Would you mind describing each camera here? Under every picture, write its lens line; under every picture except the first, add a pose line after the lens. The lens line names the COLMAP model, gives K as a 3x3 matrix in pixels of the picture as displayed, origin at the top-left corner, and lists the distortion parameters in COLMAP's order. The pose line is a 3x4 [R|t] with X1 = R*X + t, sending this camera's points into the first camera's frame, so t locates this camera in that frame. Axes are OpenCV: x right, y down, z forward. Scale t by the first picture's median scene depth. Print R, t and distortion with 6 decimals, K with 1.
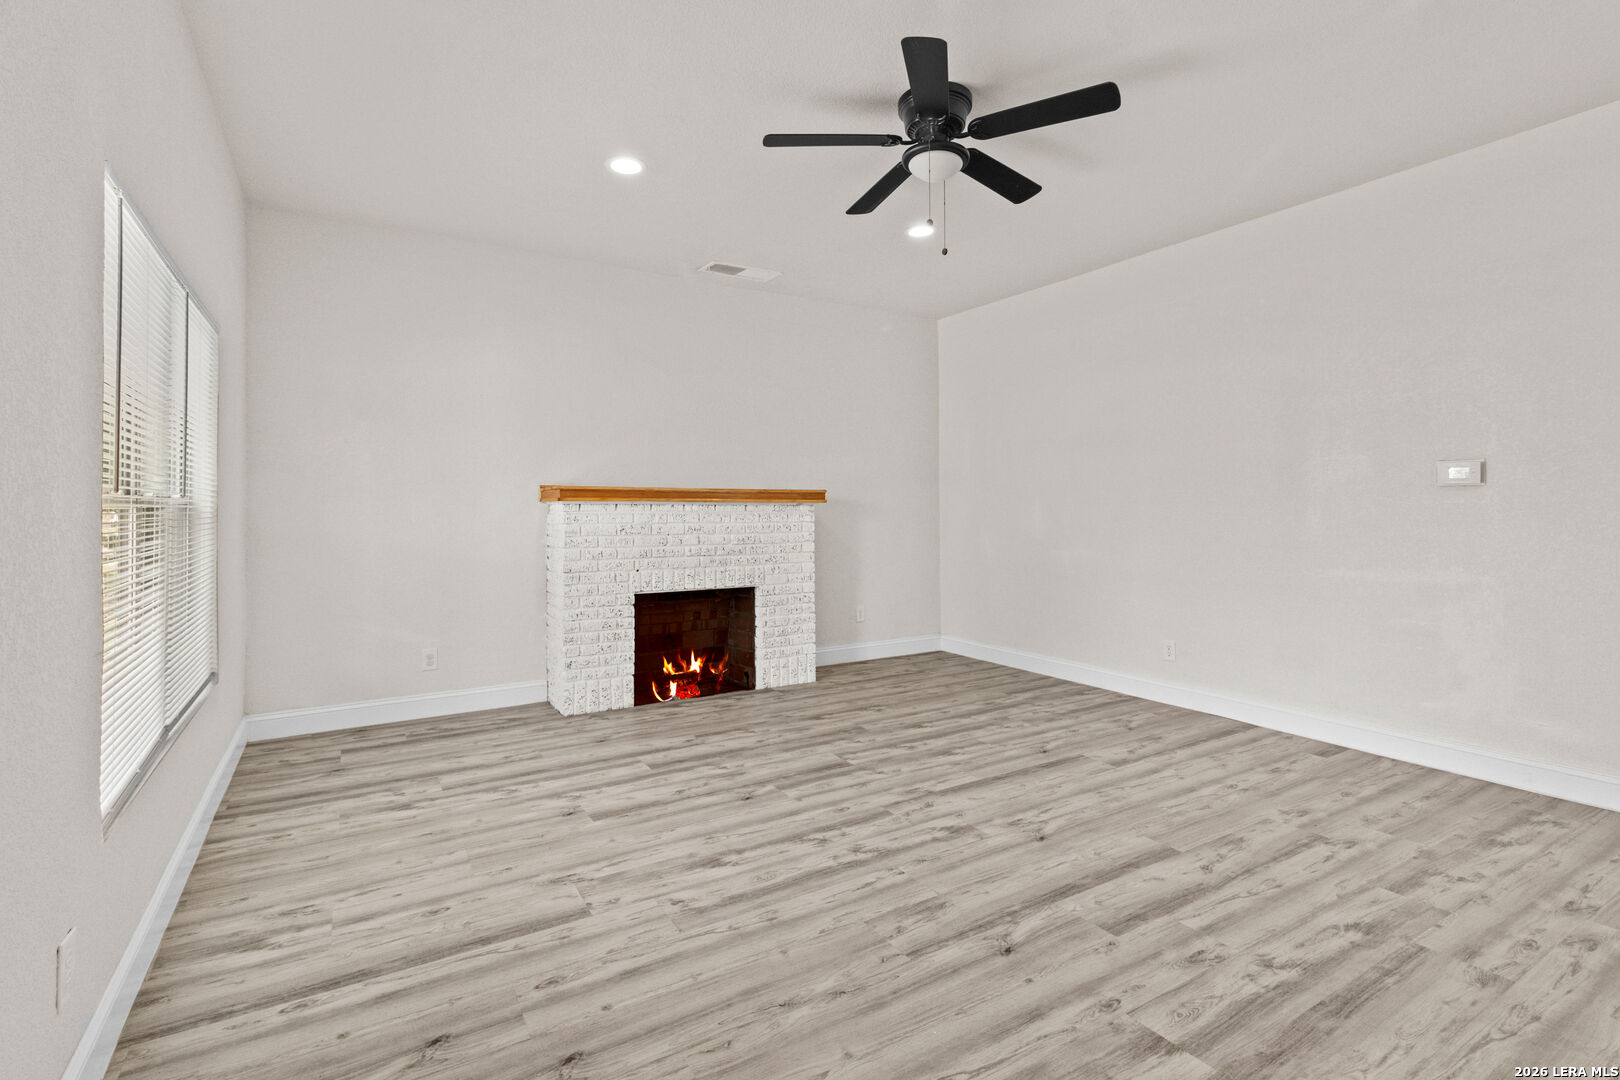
lens RADIAL K [[752.8, 0, 817.9], [0, 752.8, 512.9], [0, 0, 1]] dist [0.003043, -0.000492]
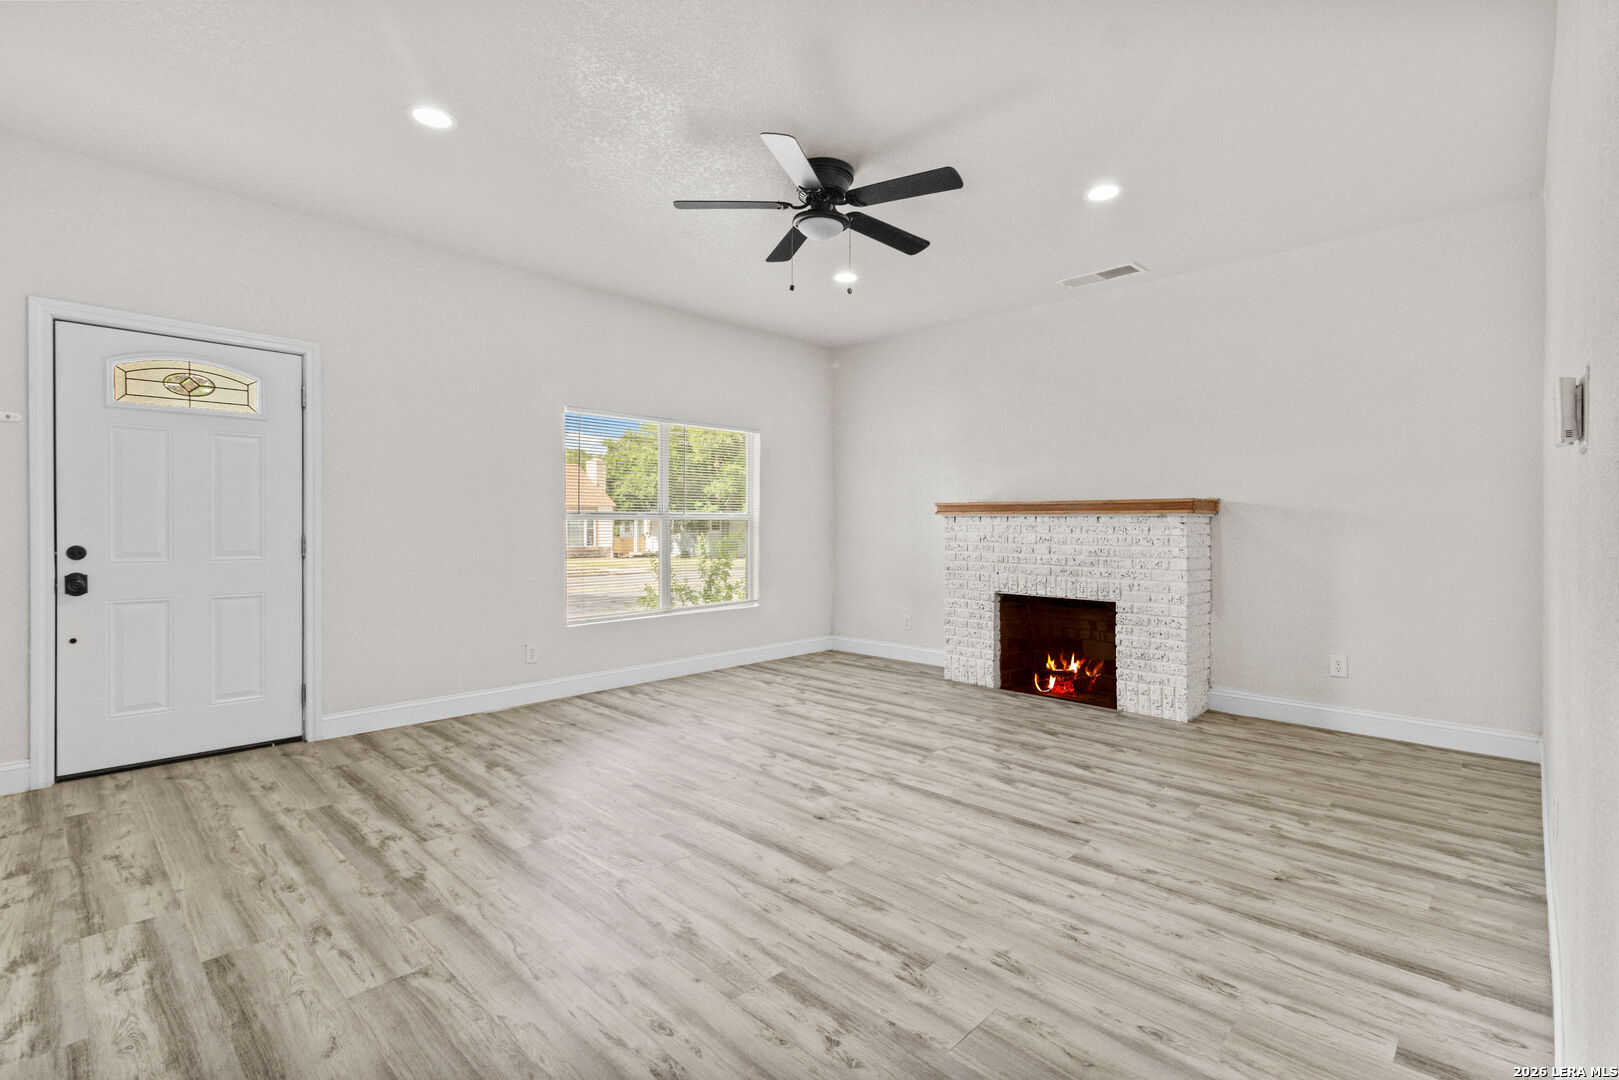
lens RADIAL K [[752.3, 0, 817.4], [0, 752.3, 512.9], [0, 0, 1]] dist [0.003043, -0.000492]
pose [[0.250999, -0.009750, -0.967938, 1.319690], [-0.008619, 0.999887, -0.012307, -0.000321], [0.967949, 0.011431, 0.250887, 0.690428]]
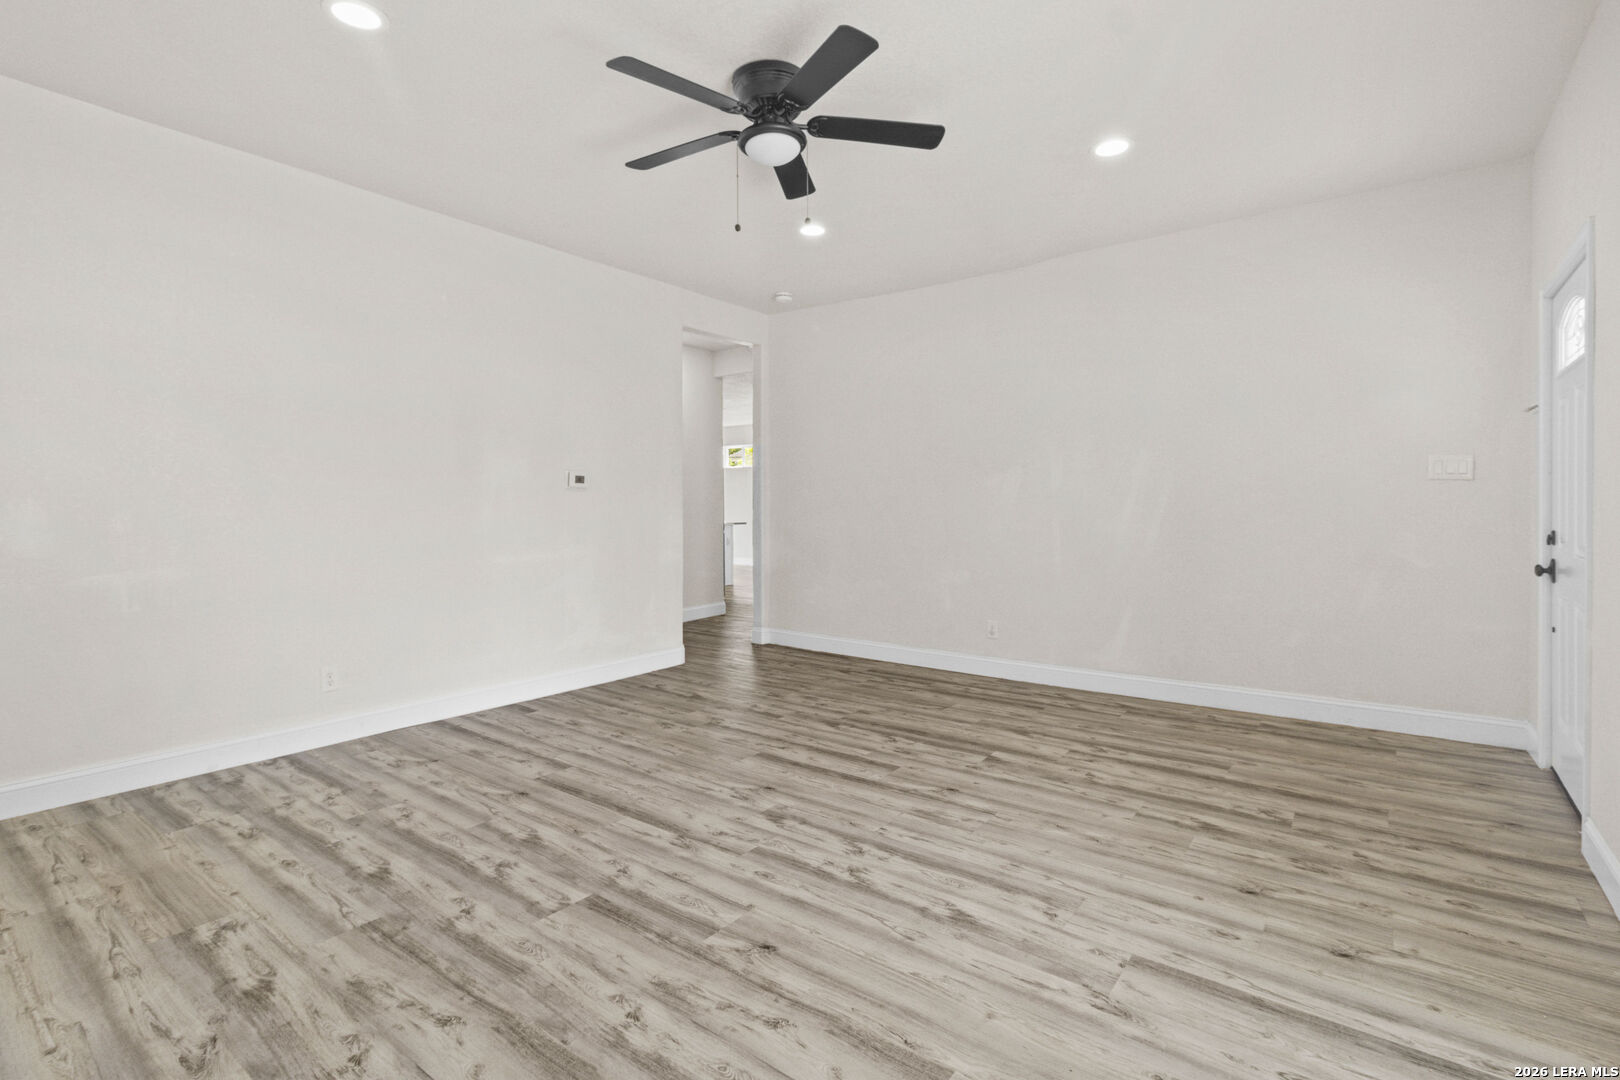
lens RADIAL K [[752.8, 0, 817.9], [0, 752.8, 512.9], [0, 0, 1]] dist [0.003043, -0.000492]
pose [[-0.359011, -0.006984, 0.933307, -0.773580], [0.008535, 0.999906, 0.010766, 0.000000], [-0.933294, 0.011831, -0.358918, 1.292874]]
